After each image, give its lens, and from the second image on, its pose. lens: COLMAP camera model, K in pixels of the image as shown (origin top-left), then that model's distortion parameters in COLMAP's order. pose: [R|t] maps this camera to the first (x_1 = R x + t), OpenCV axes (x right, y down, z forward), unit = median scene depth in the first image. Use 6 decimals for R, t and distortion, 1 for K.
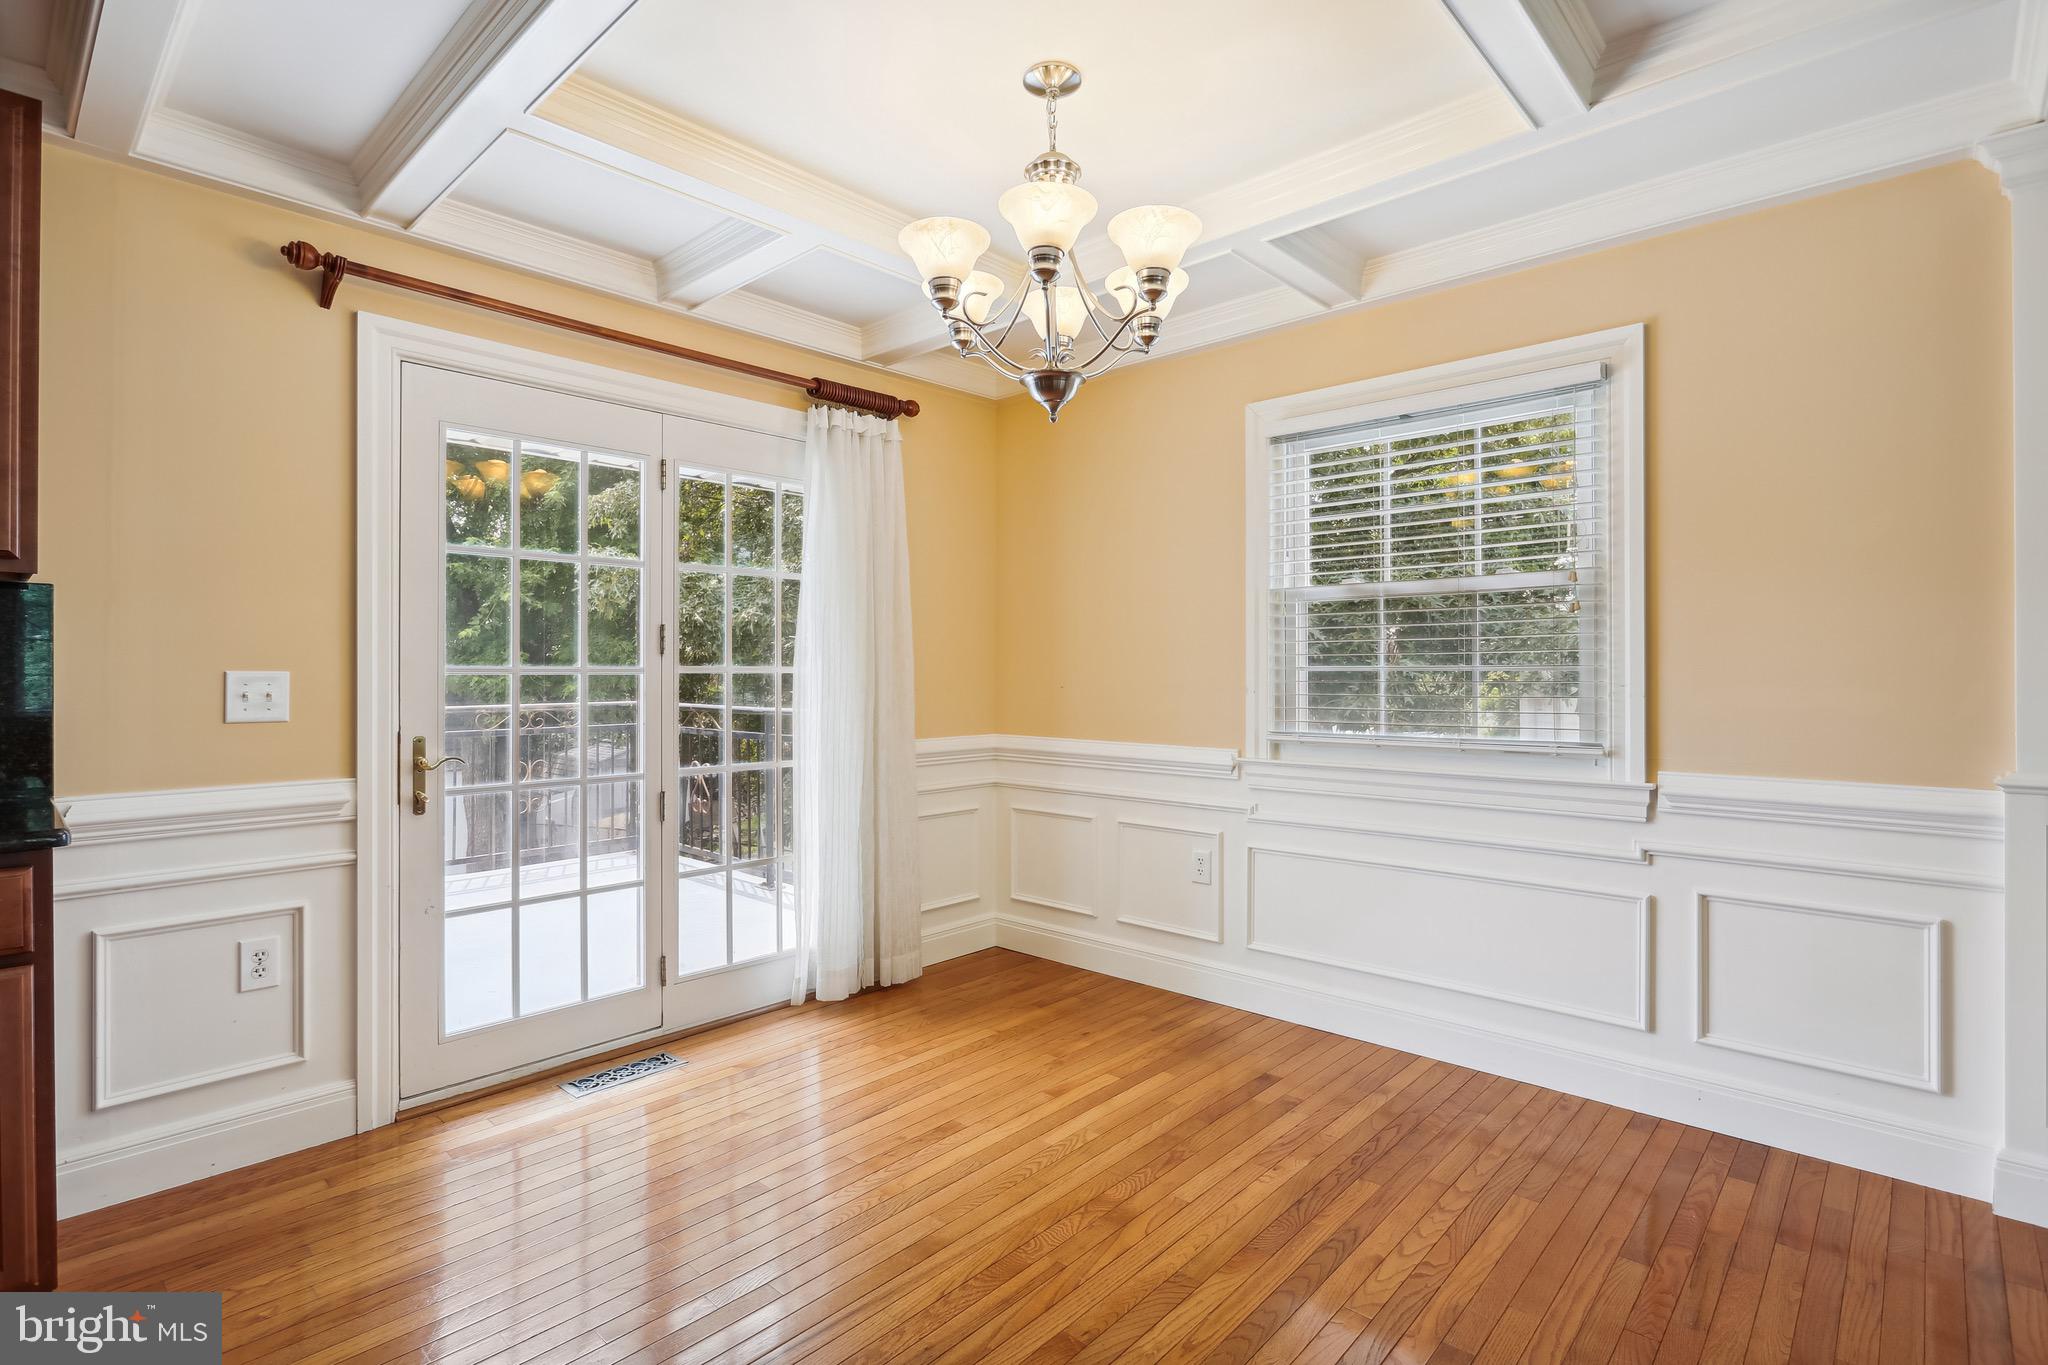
lens RADIAL K [[987.6, 0, 1022.8], [0, 987.6, 667.7], [0, 0, 1]] dist [-0.004004, -0.000733]
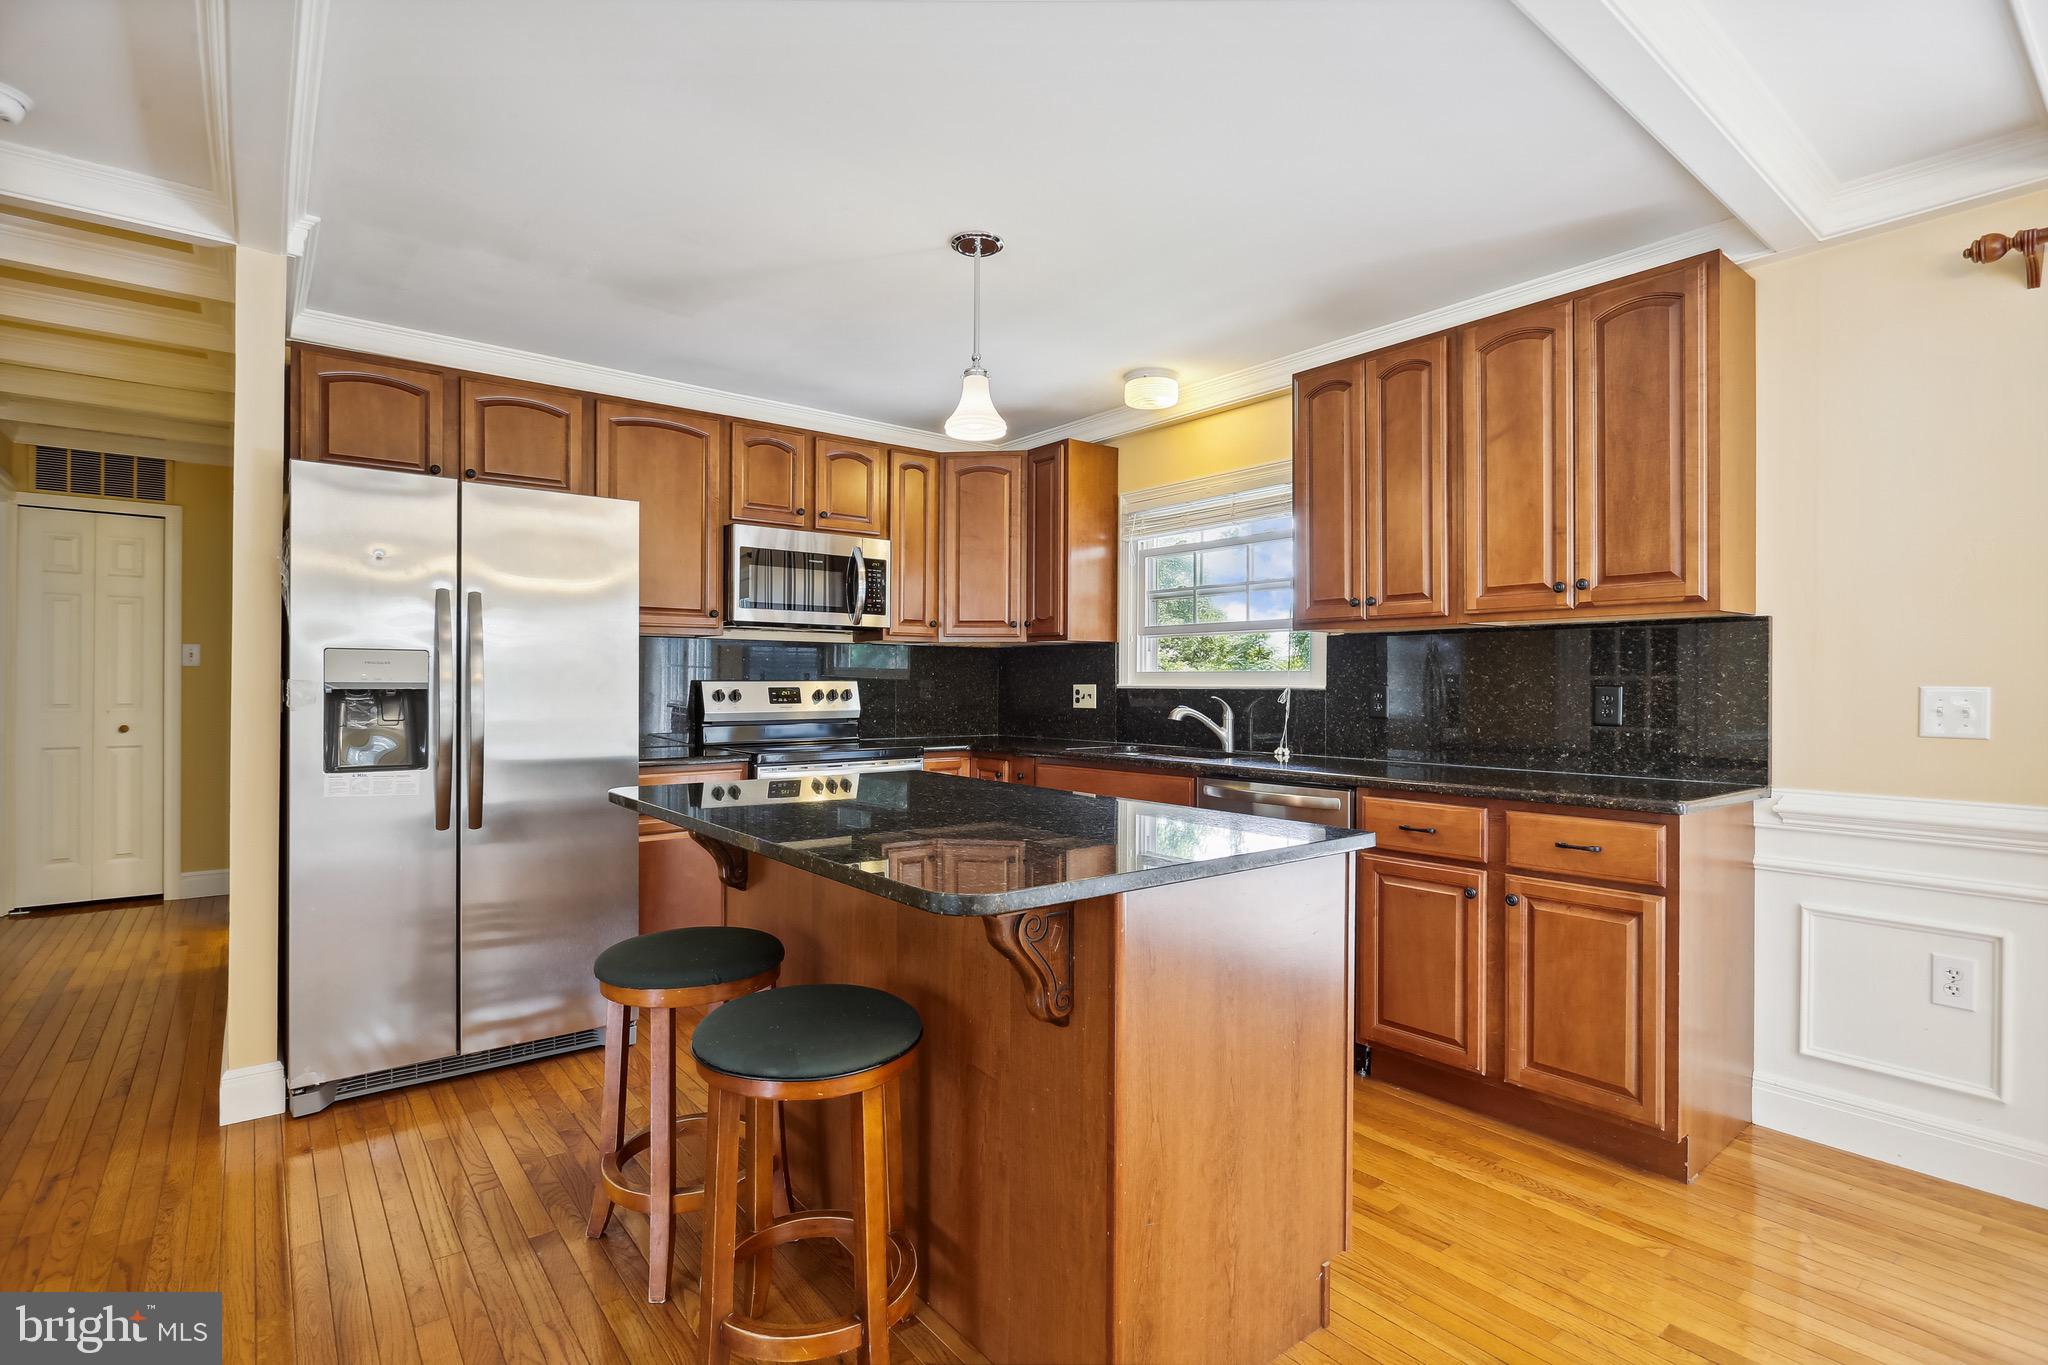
lens RADIAL K [[987.6, 0, 1023.9], [0, 987.6, 688.5], [0, 0, 1]] dist [-0.004004, -0.000733]
pose [[-0.155470, -0.001099, -0.987840, 0.319784], [-0.003073, 0.999995, -0.000629, 0.008380], [0.987836, 0.002938, -0.155473, 0.210179]]
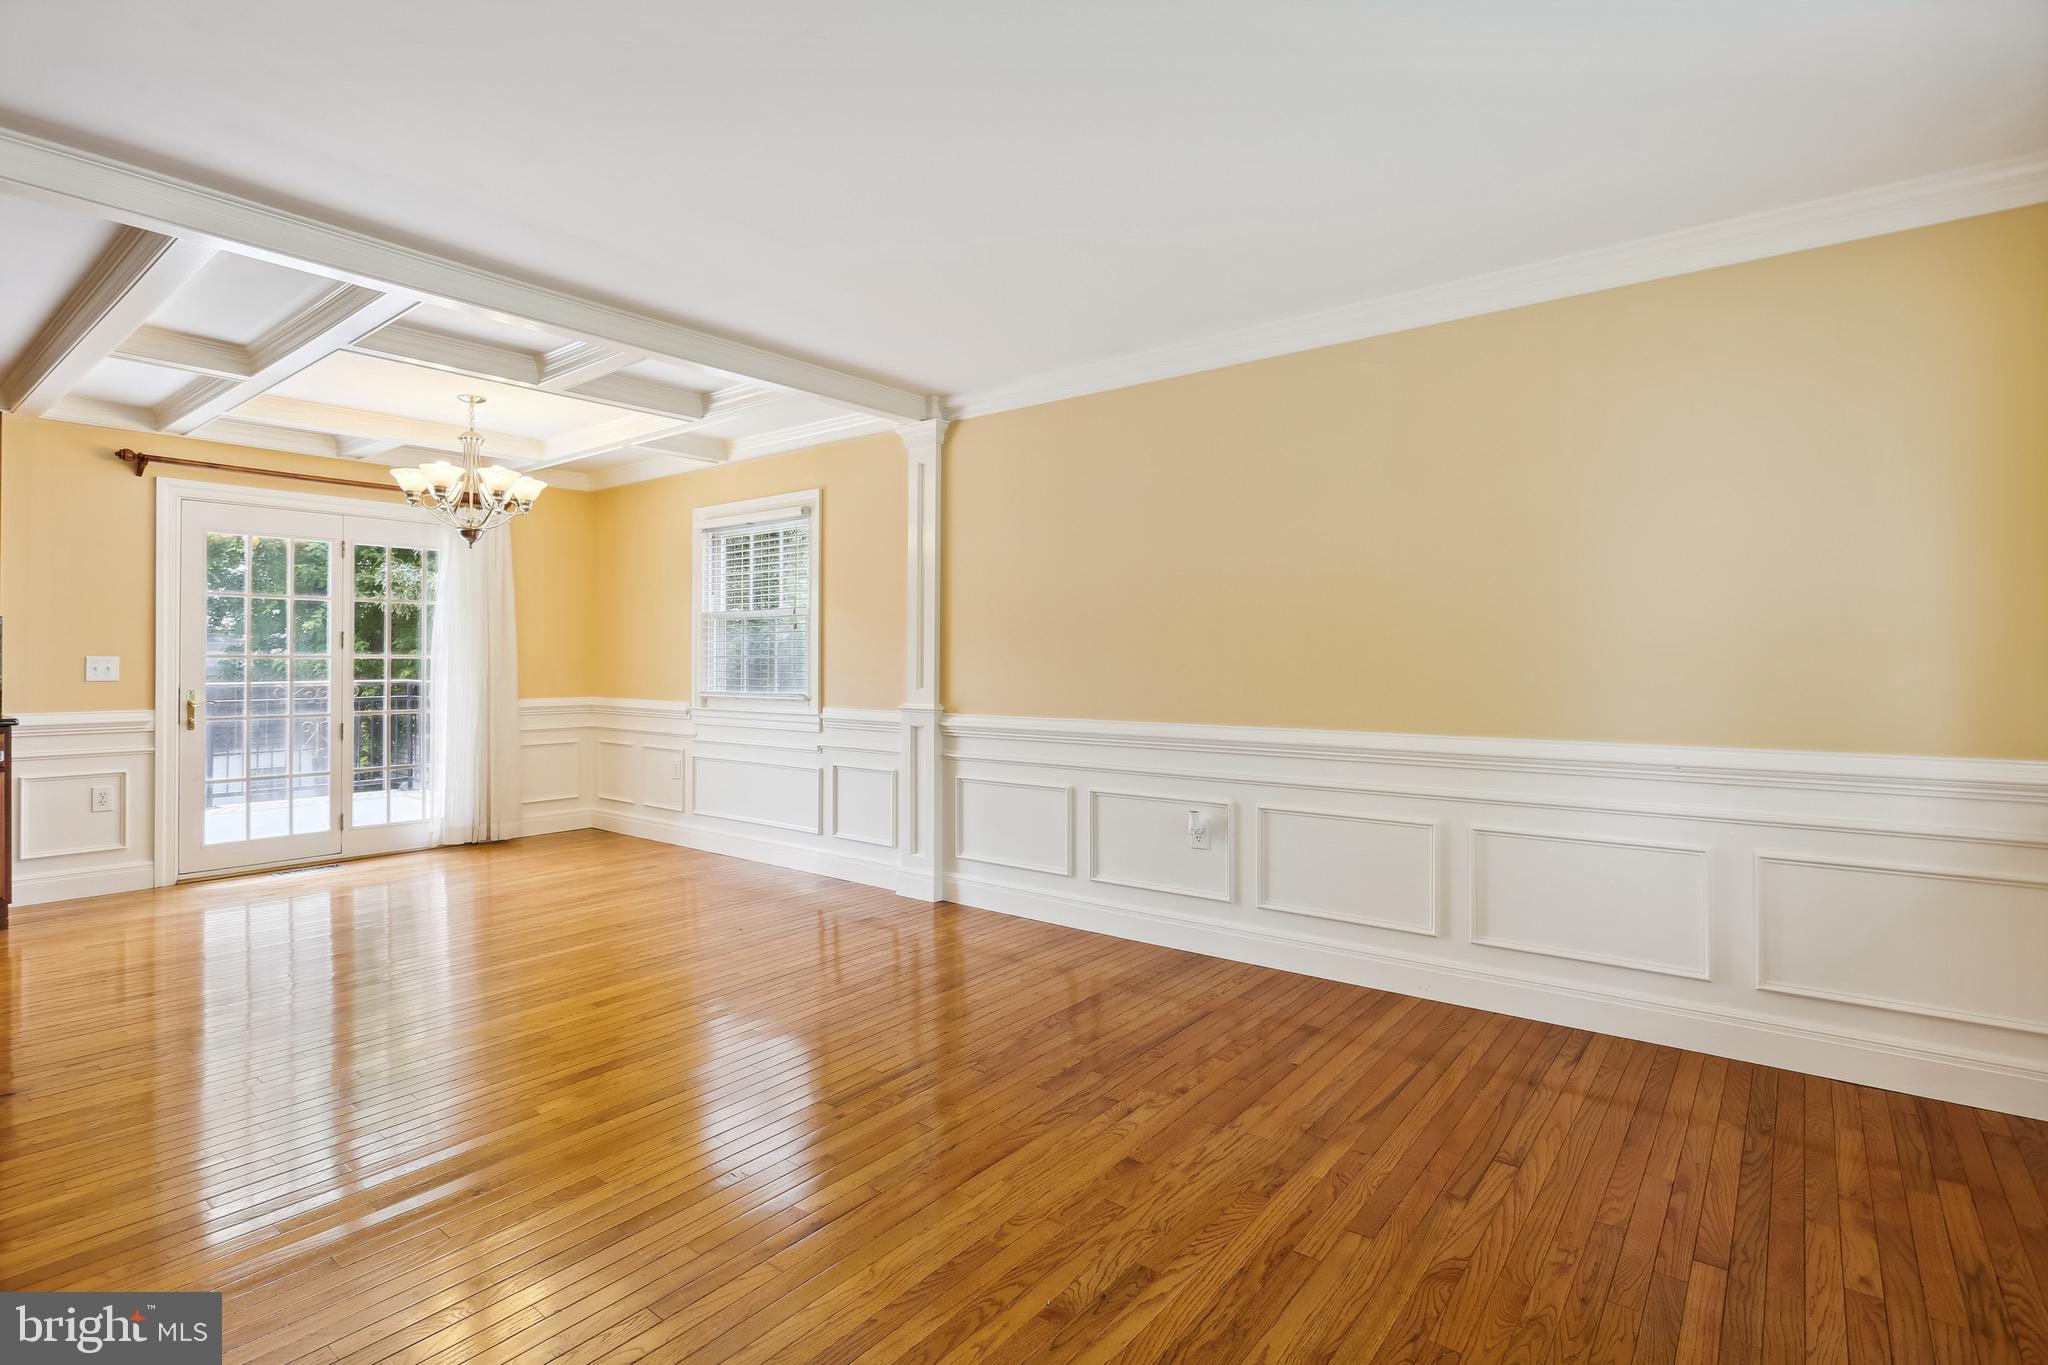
lens RADIAL K [[987.6, 0, 1011.3], [0, 987.6, 652.0], [0, 0, 1]] dist [-0.004004, -0.000733]
pose [[0.997537, 0.003311, 0.070058, 0.895701], [-0.003066, 0.999989, -0.003610, -0.004075], [-0.070070, 0.003387, 0.997536, -1.087848]]
